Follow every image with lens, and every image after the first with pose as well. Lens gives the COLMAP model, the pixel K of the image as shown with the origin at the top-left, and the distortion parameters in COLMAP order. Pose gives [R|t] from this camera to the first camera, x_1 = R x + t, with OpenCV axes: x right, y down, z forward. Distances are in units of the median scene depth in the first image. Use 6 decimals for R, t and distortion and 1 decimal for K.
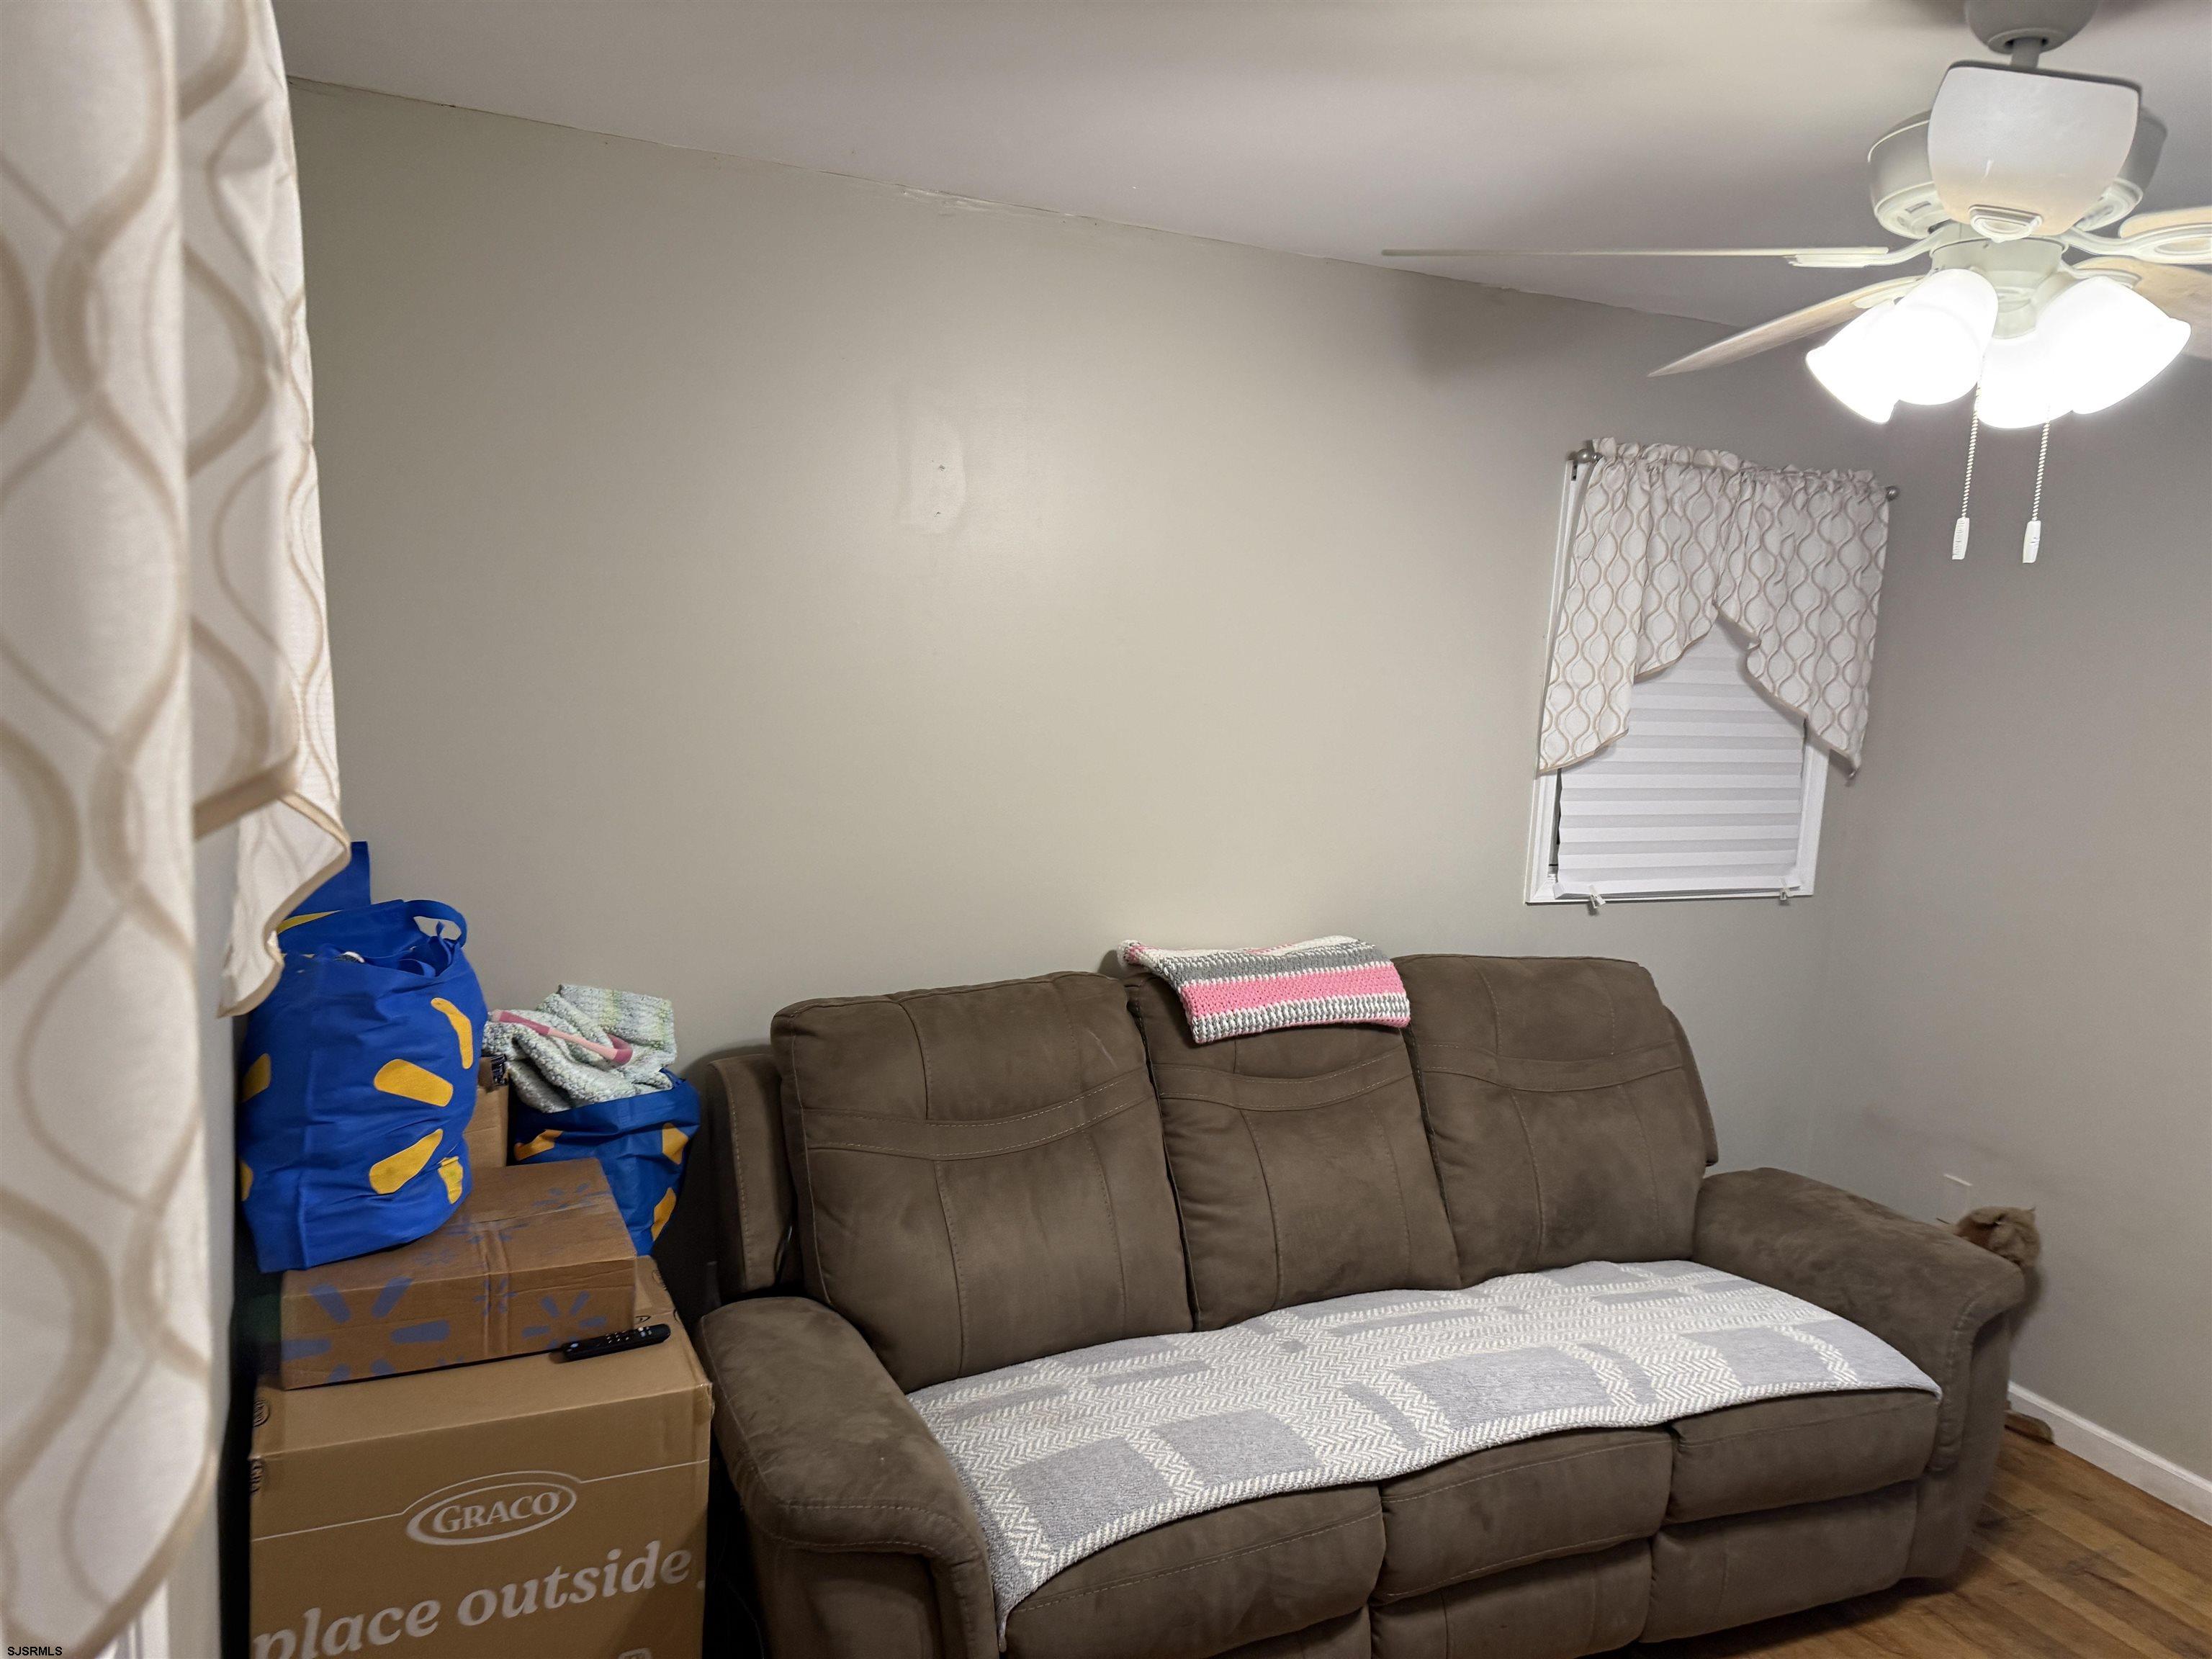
lens RADIAL K [[1551.6, 0, 1106.0], [0, 1551.6, 829.5], [0, 0, 1]] dist [0.062651, -0.084318]
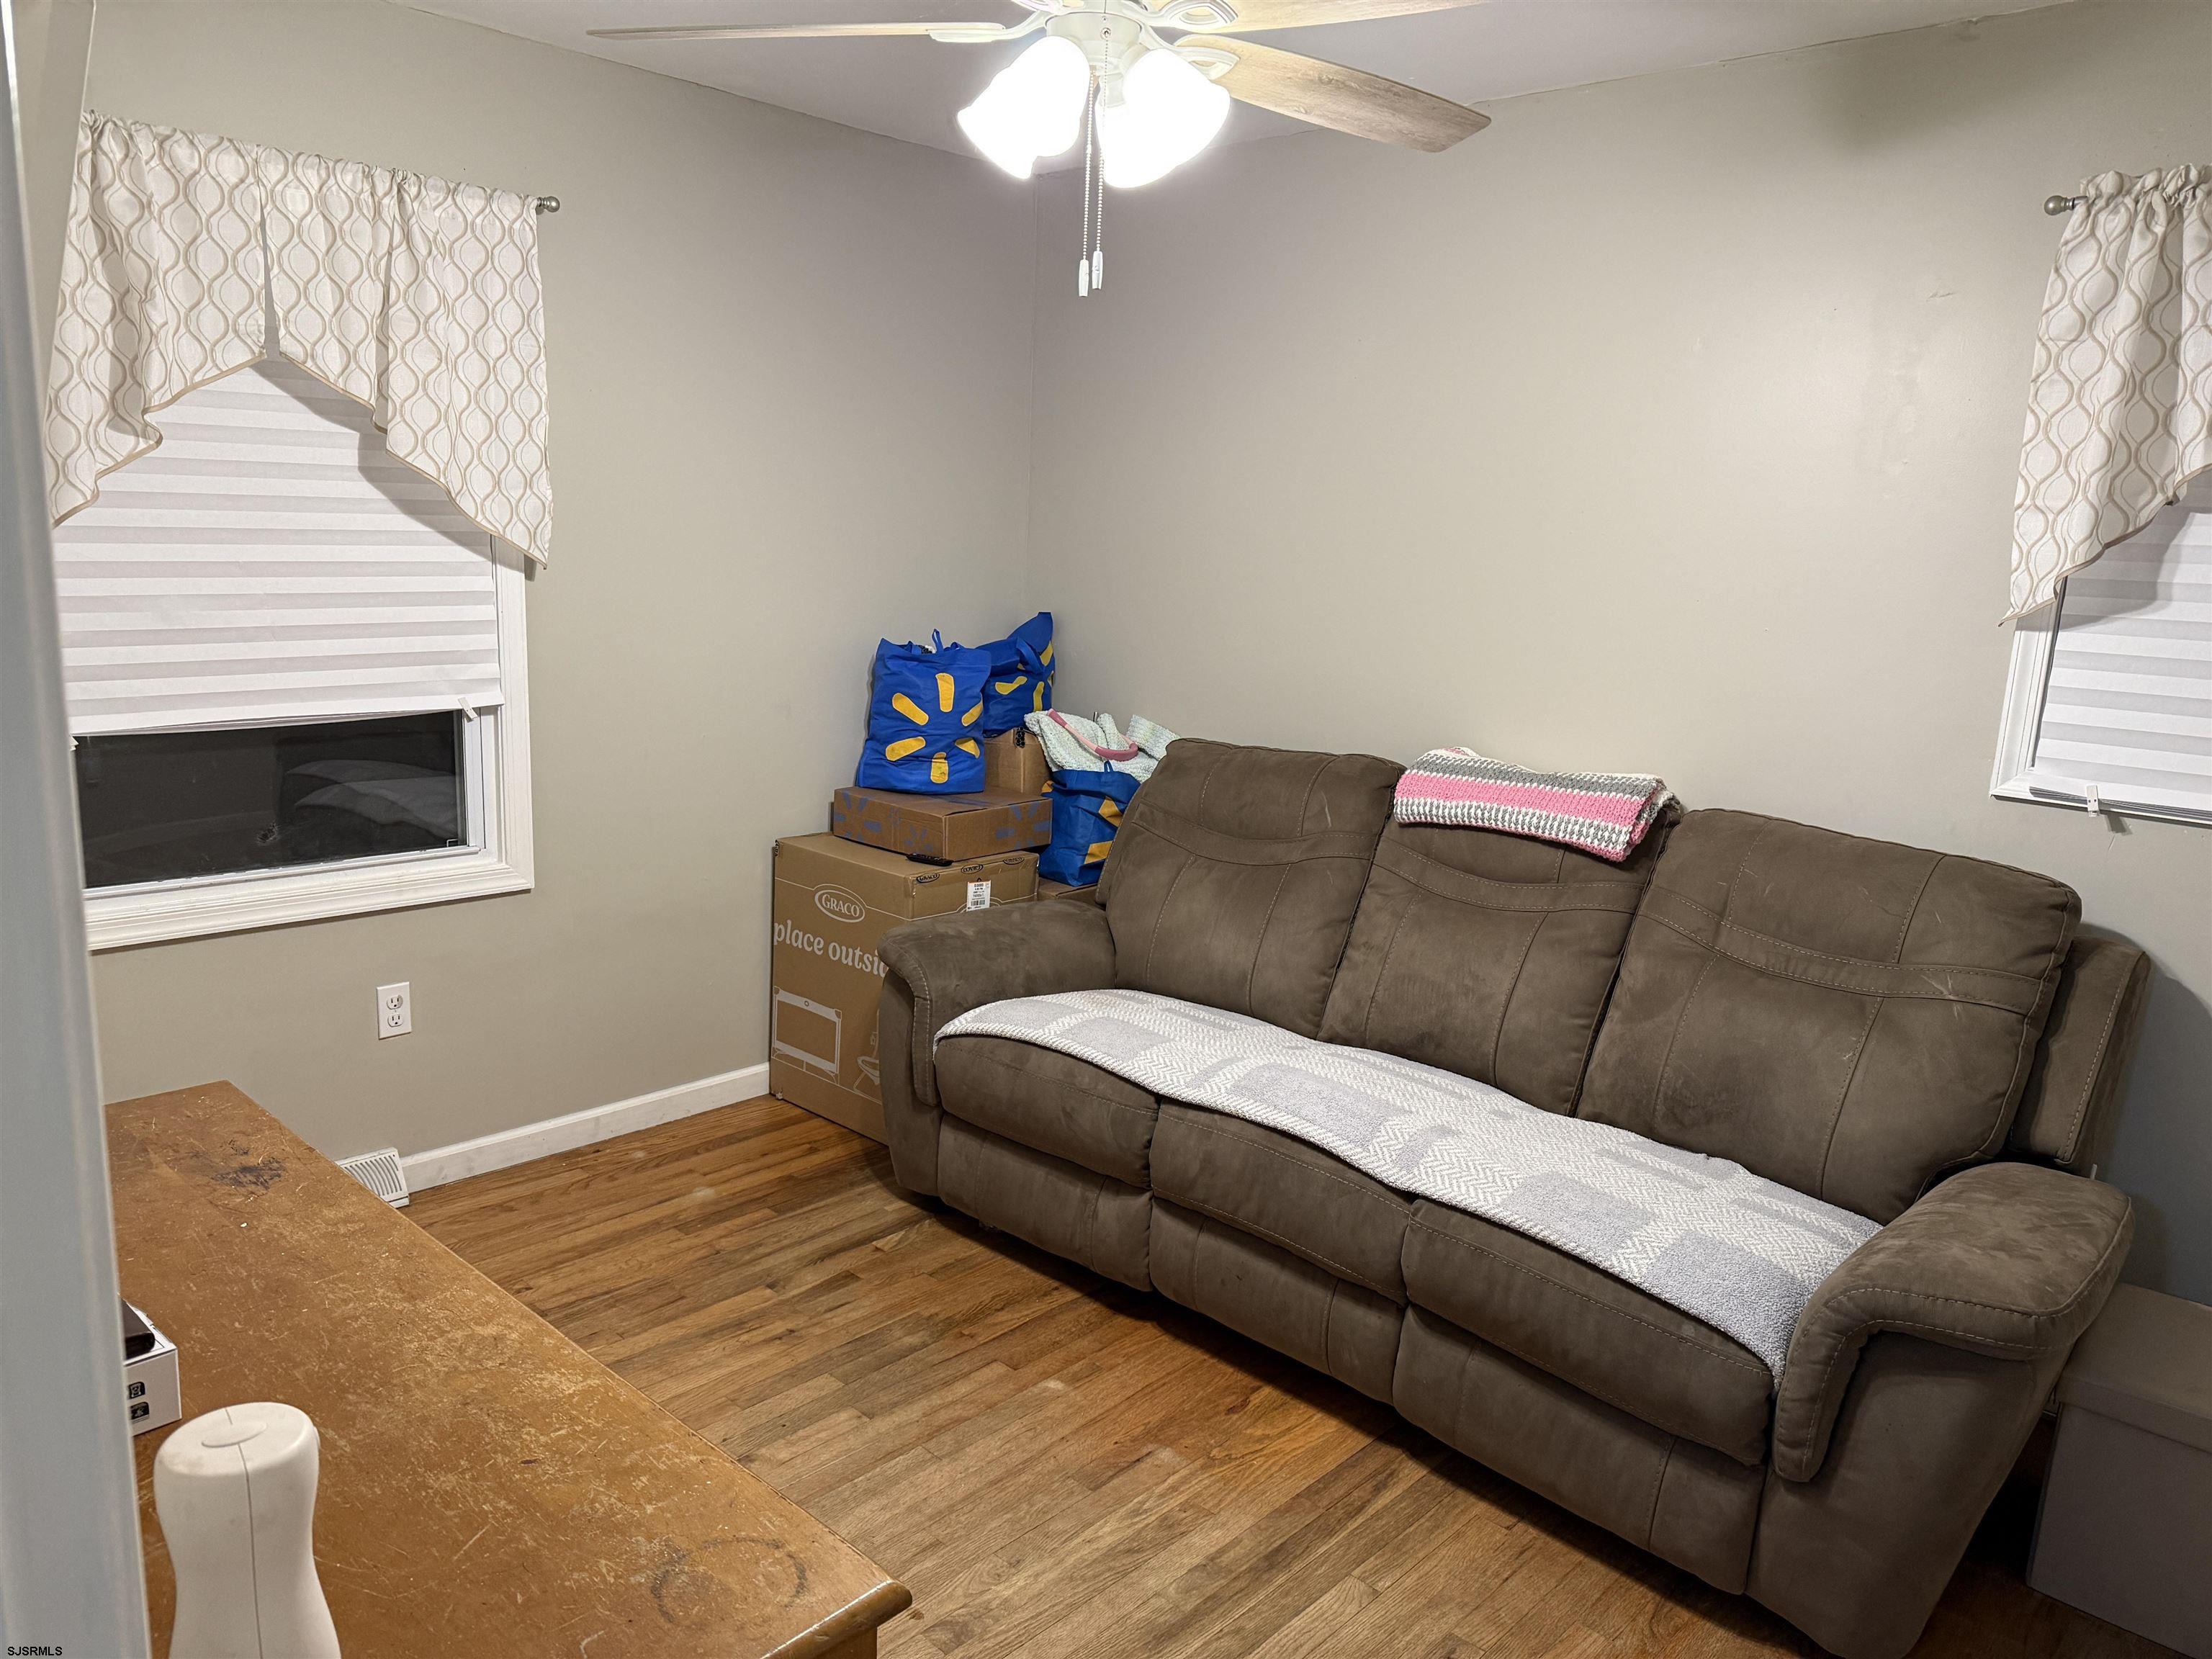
lens RADIAL K [[1547.1, 0, 1106.0], [0, 1547.1, 837.2], [0, 0, 1]] dist [0.122565, -0.192930]
pose [[0.368057, 0.140858, -0.919072, 1.109331], [-0.144196, 0.985147, 0.093239, 0.077490], [0.918554, 0.098209, 0.382901, 0.378542]]
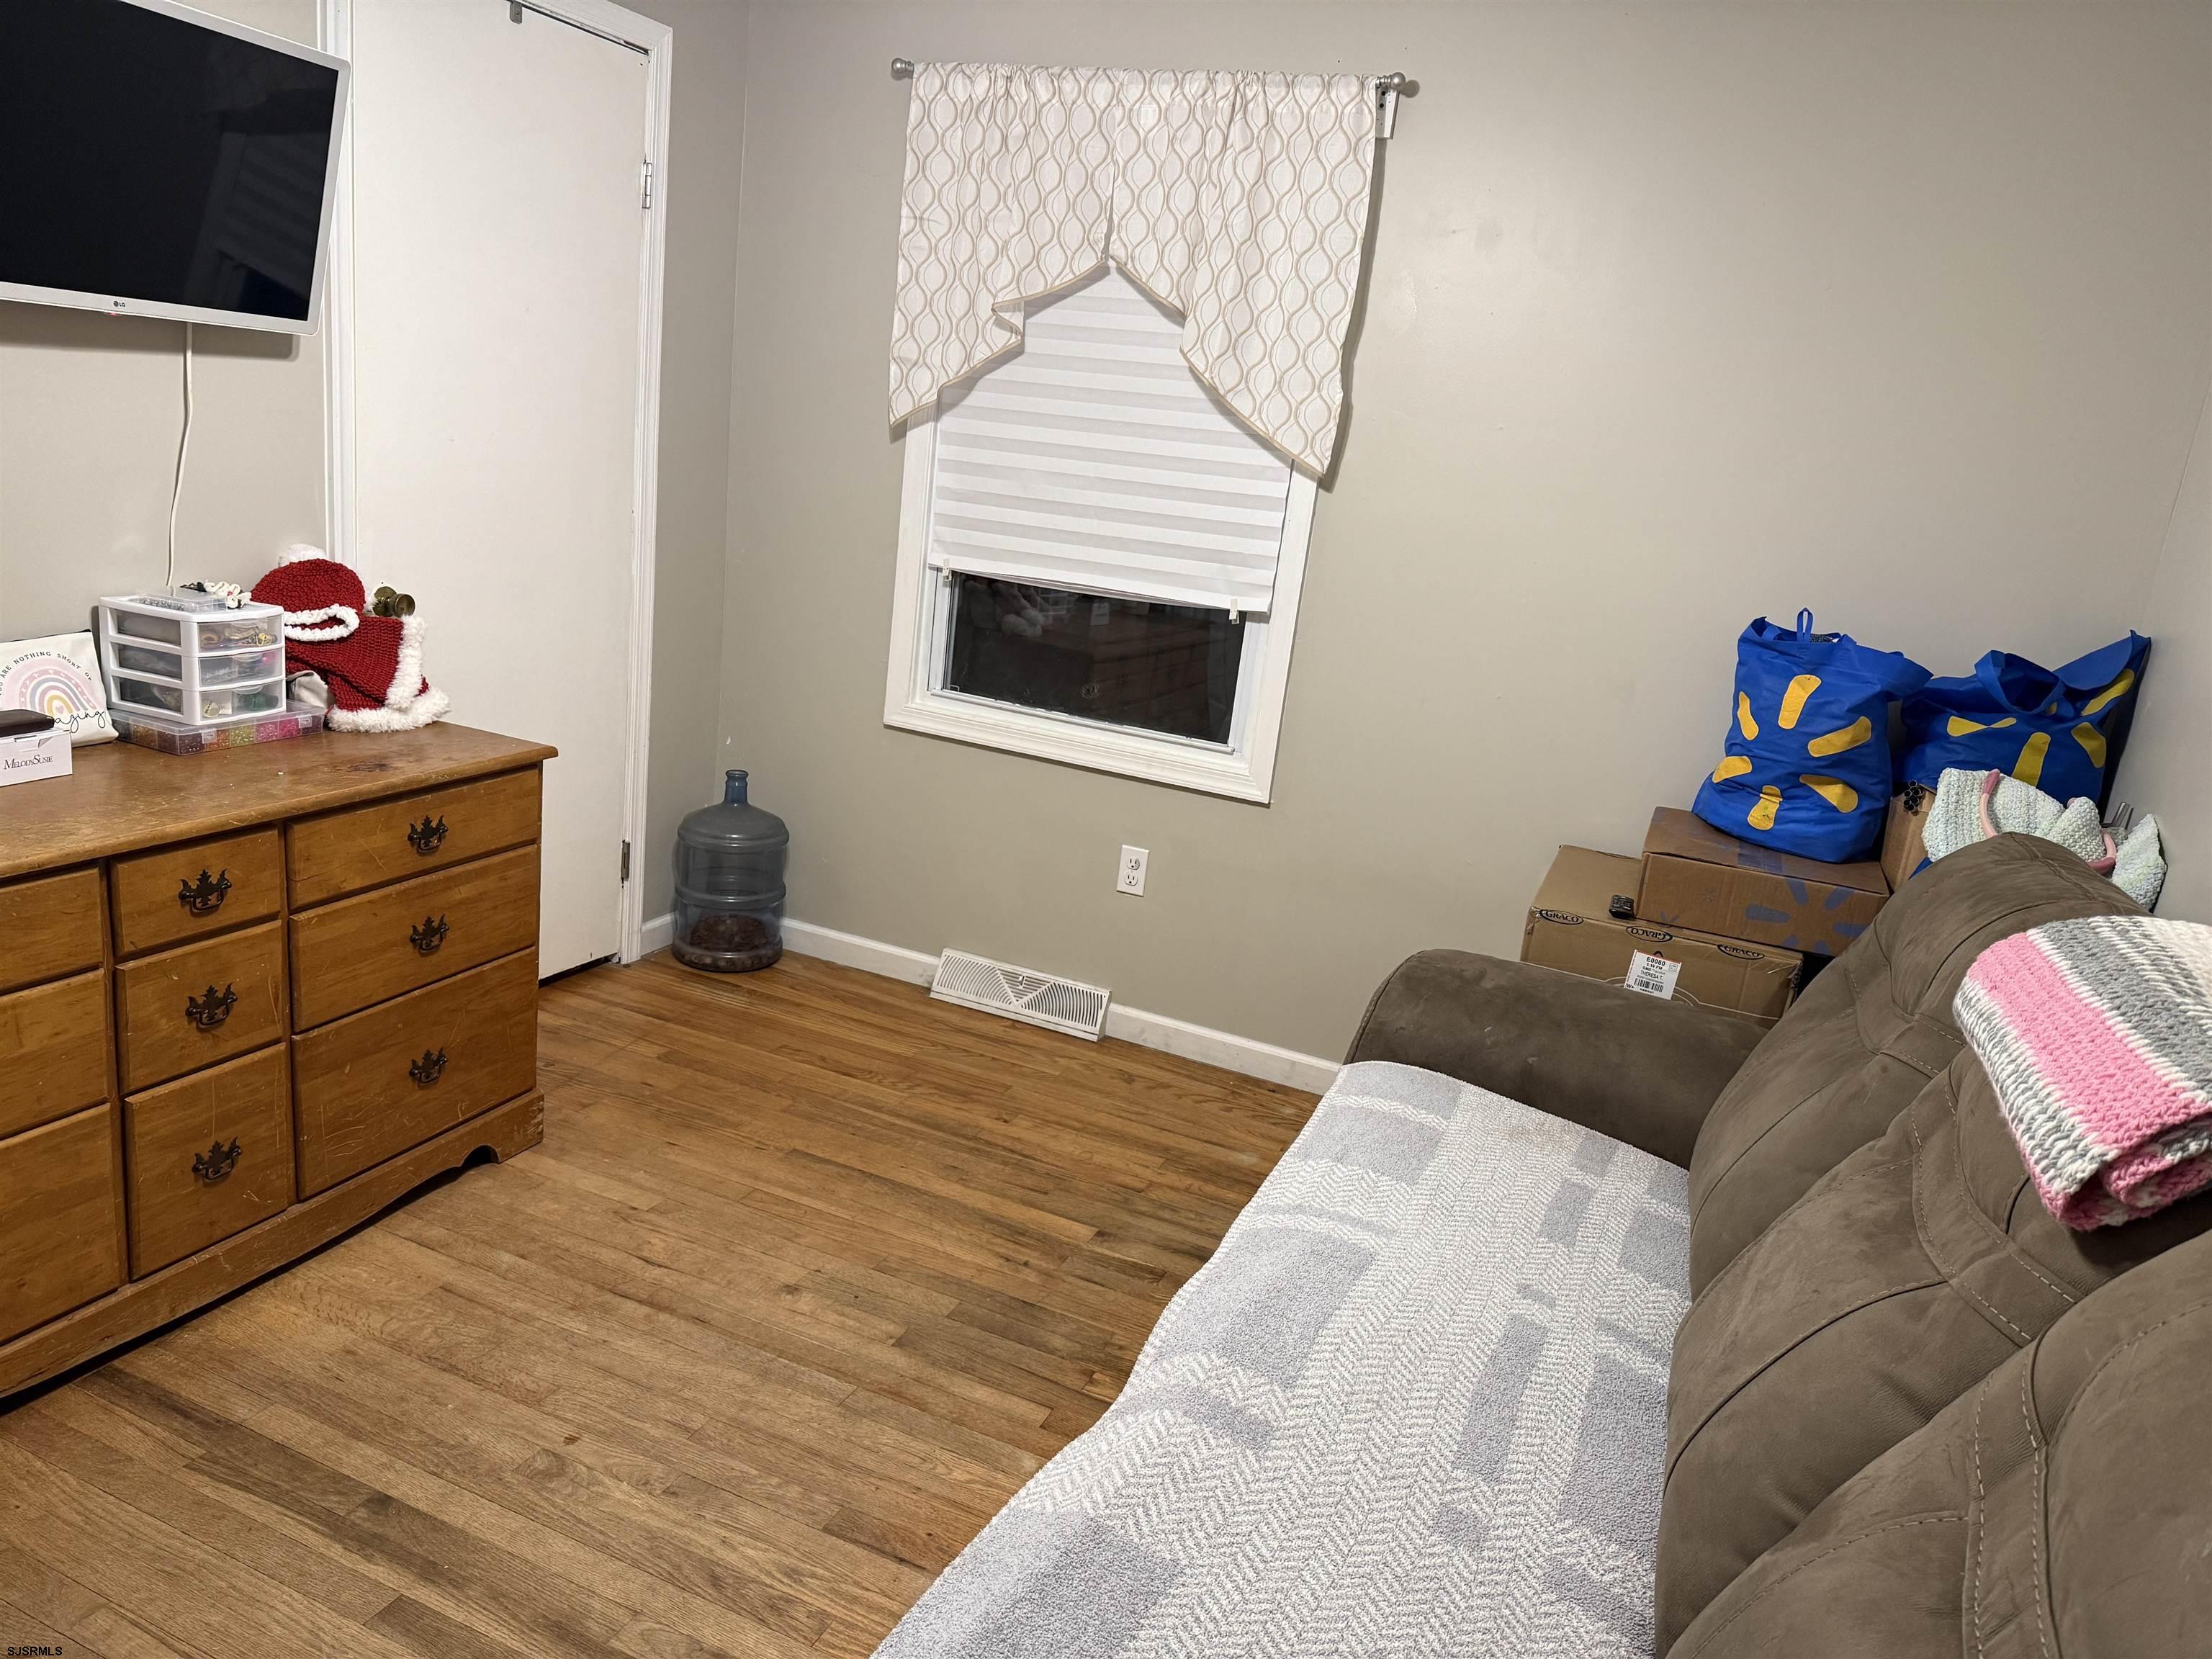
lens RADIAL K [[1547.1, 0, 1106.0], [0, 1547.1, 837.2], [0, 0, 1]] dist [0.122565, -0.192930]
pose [[-0.747287, 0.026800, -0.663961, 0.692732], [-0.237055, 0.922691, 0.304048, -0.021105], [0.620780, 0.384607, -0.683162, 1.241449]]
